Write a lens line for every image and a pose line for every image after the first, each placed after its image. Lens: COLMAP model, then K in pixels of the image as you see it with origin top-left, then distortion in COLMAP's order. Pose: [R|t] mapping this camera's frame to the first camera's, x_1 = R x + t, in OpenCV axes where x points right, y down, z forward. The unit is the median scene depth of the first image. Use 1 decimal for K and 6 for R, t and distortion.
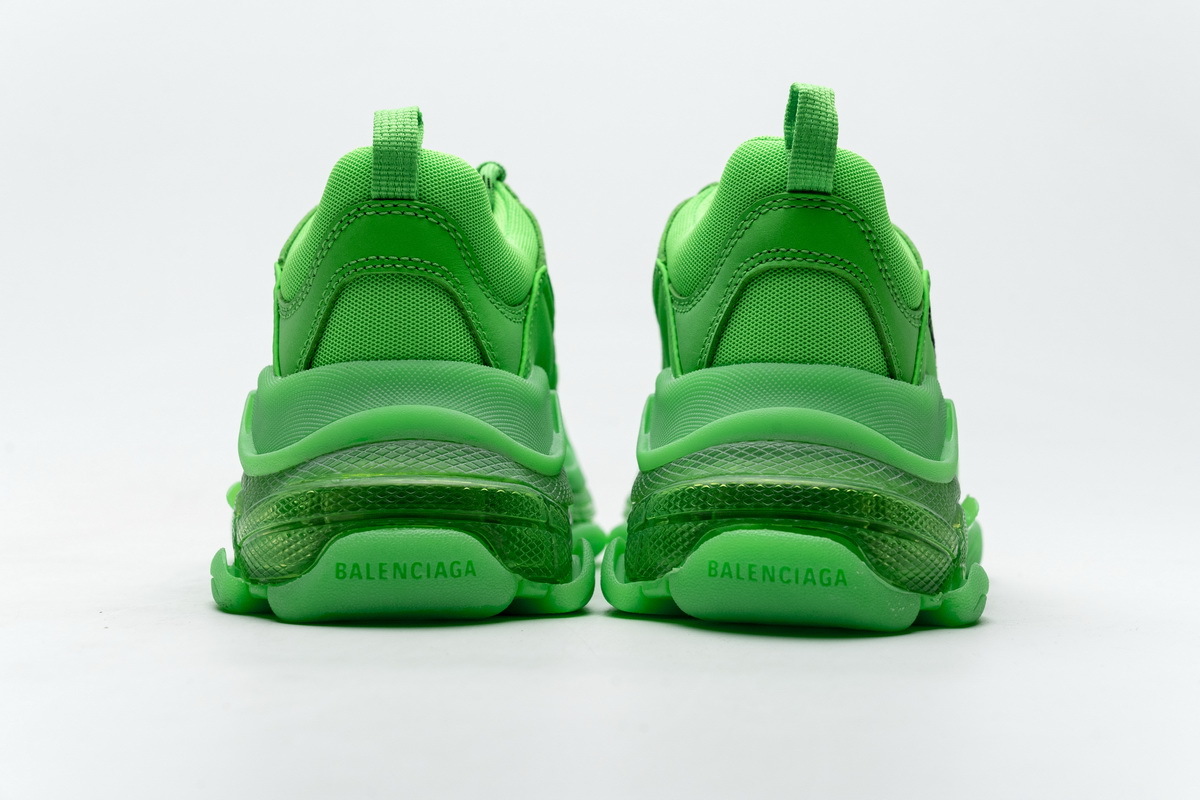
lens RADIAL K [[2332.3, 0, 605.2], [0, 2332.3, 398.1], [0, 0, 1]] dist [-0.003273, 0.000000]
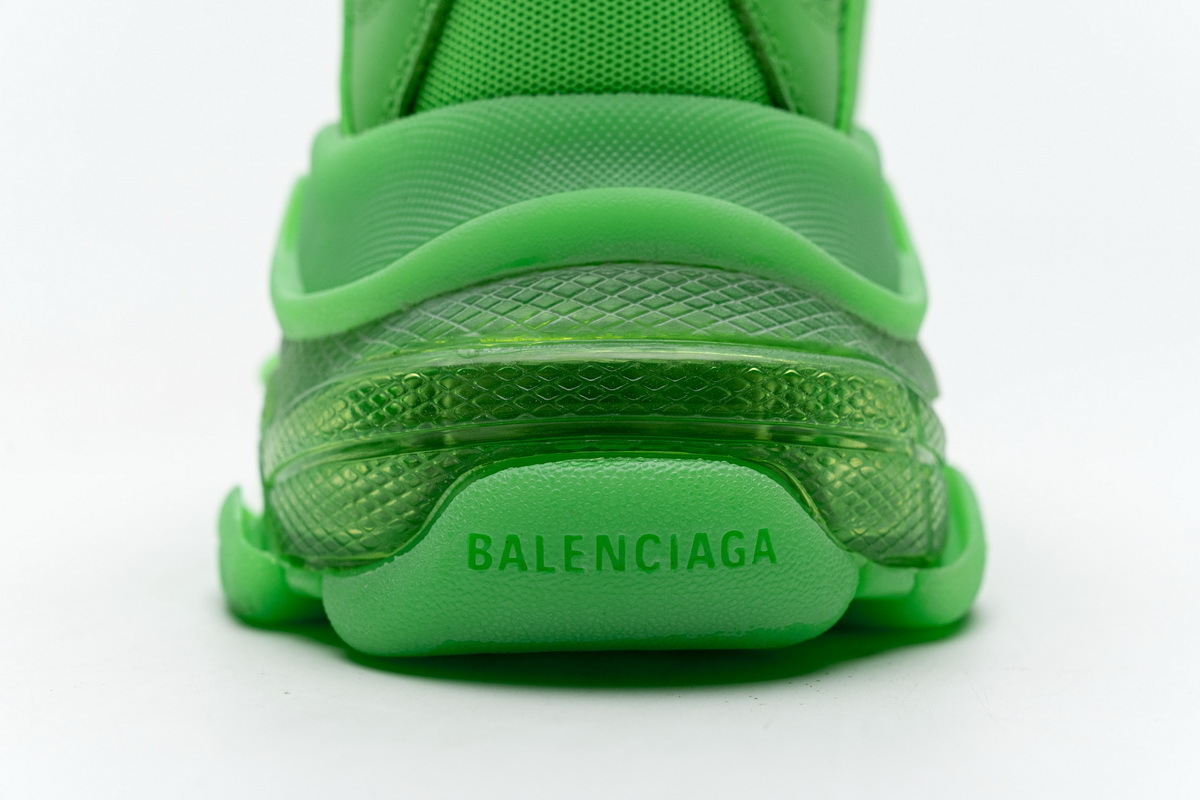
lens RADIAL K [[2332.3, 0, 599.8], [0, 2332.3, 403.4], [0, 0, 1]] dist [-0.003273, 0.000000]
pose [[0.998613, 0.003072, -0.052553, -0.064793], [0.000360, 0.997874, 0.065175, 0.015540], [0.052641, -0.065103, 0.996489, 0.539146]]
